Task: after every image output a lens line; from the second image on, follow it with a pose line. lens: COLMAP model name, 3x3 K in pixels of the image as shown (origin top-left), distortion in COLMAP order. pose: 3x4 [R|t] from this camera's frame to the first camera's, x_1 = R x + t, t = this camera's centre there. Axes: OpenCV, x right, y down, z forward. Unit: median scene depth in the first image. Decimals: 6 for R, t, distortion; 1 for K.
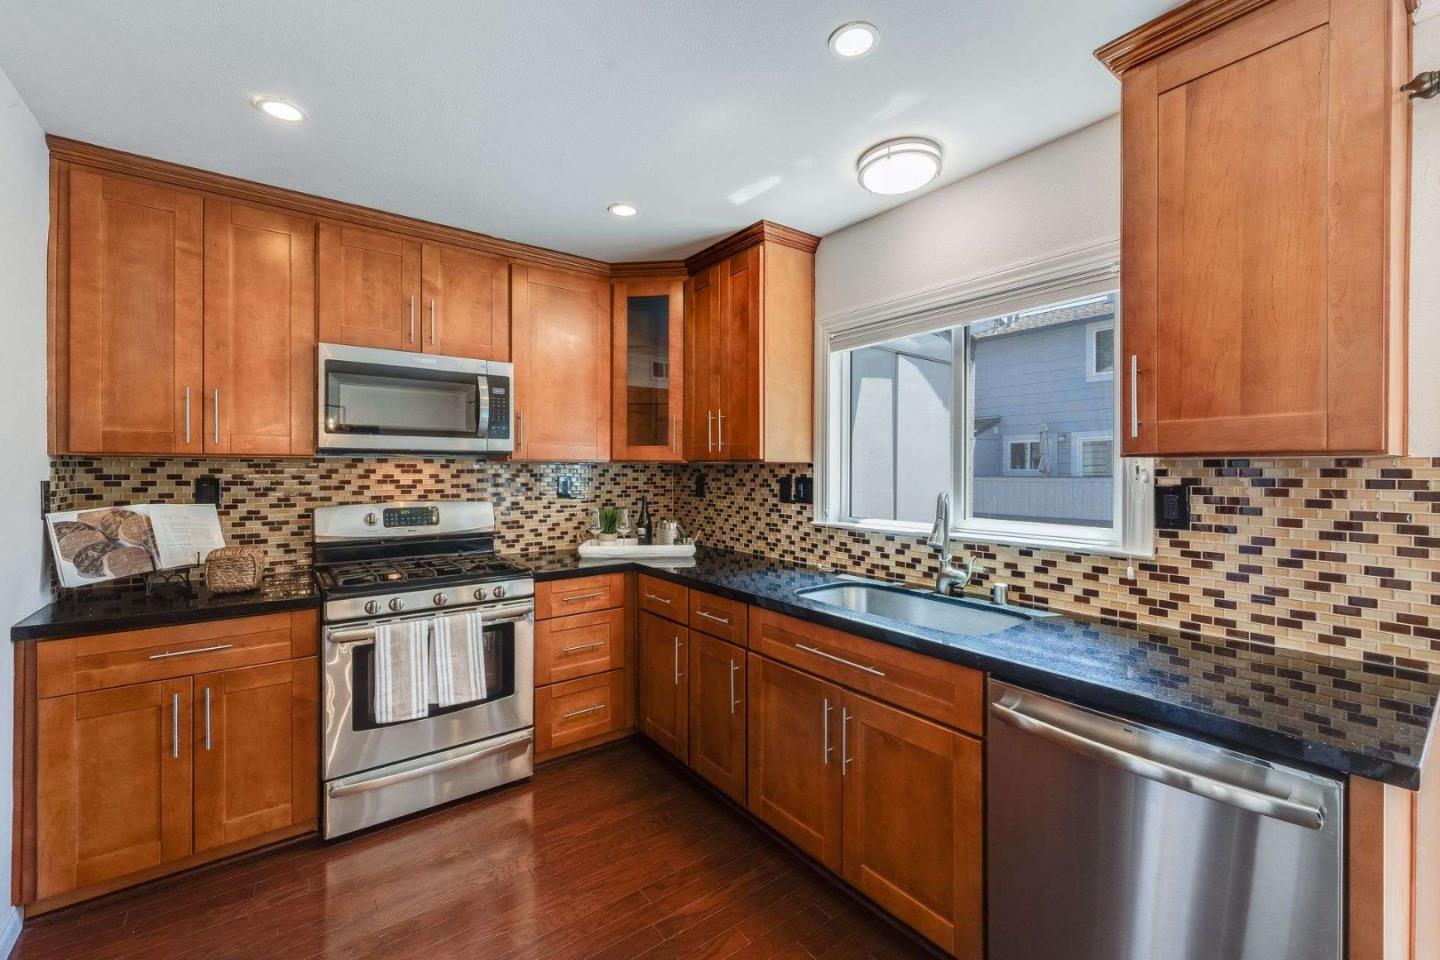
lens RADIAL K [[588.8, 0, 722.6], [0, 588.8, 473.7], [0, 0, 1]] dist [-0.002400, -0.000236]
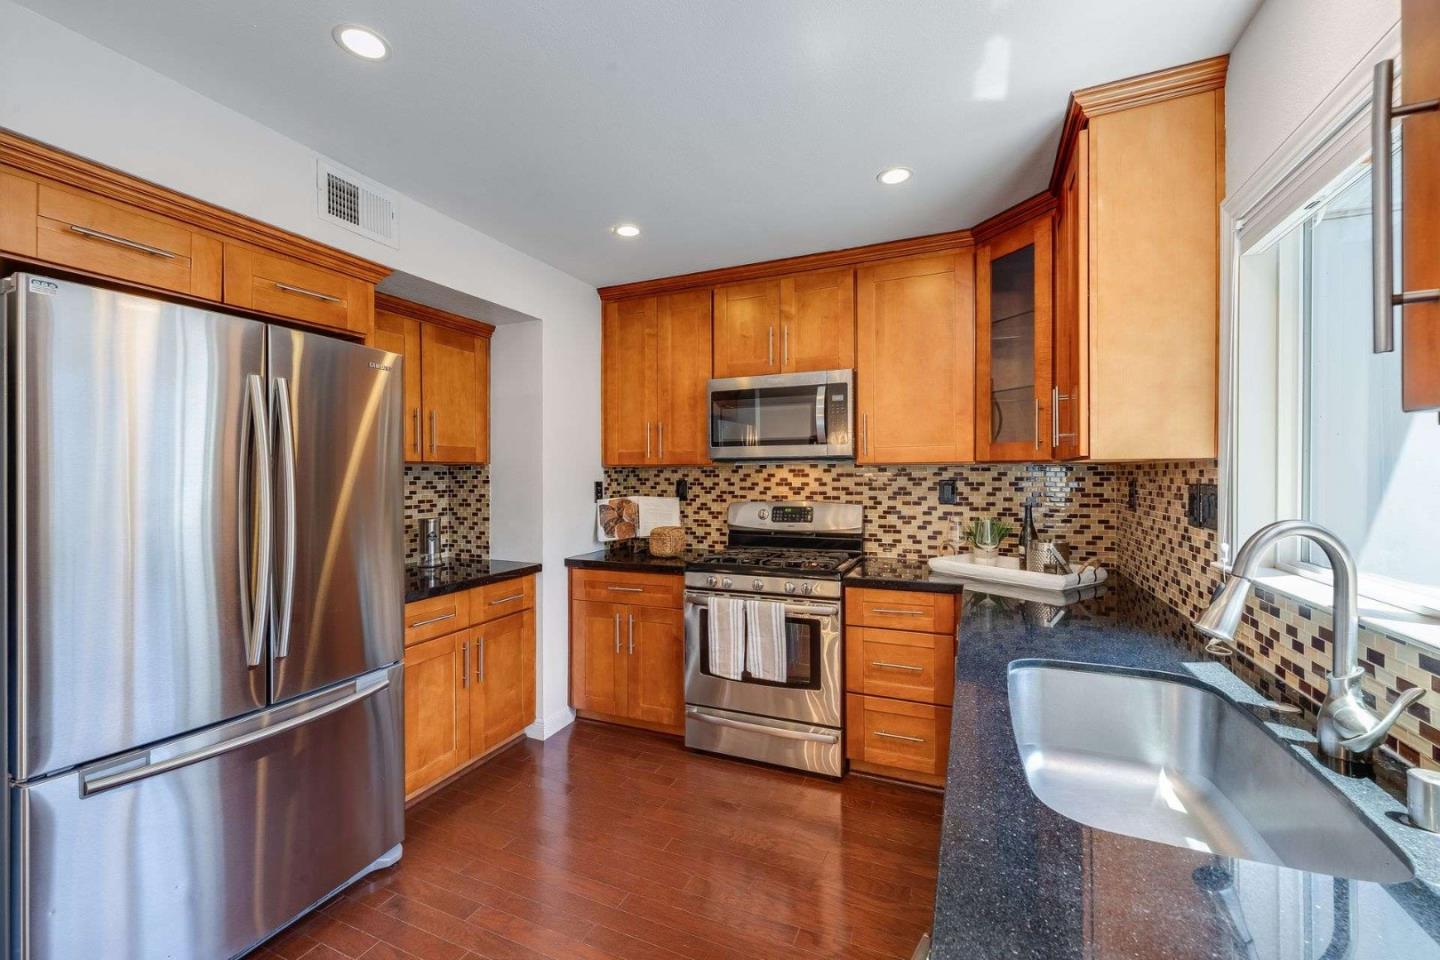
lens RADIAL K [[588.8, 0, 718.9], [0, 588.8, 480.5], [0, 0, 1]] dist [-0.002400, -0.000236]
pose [[0.487733, 0.003713, -0.872985, 0.450801], [-0.000234, 0.999991, 0.004123, 0.001407], [0.872993, -0.001807, 0.487729, 0.329614]]
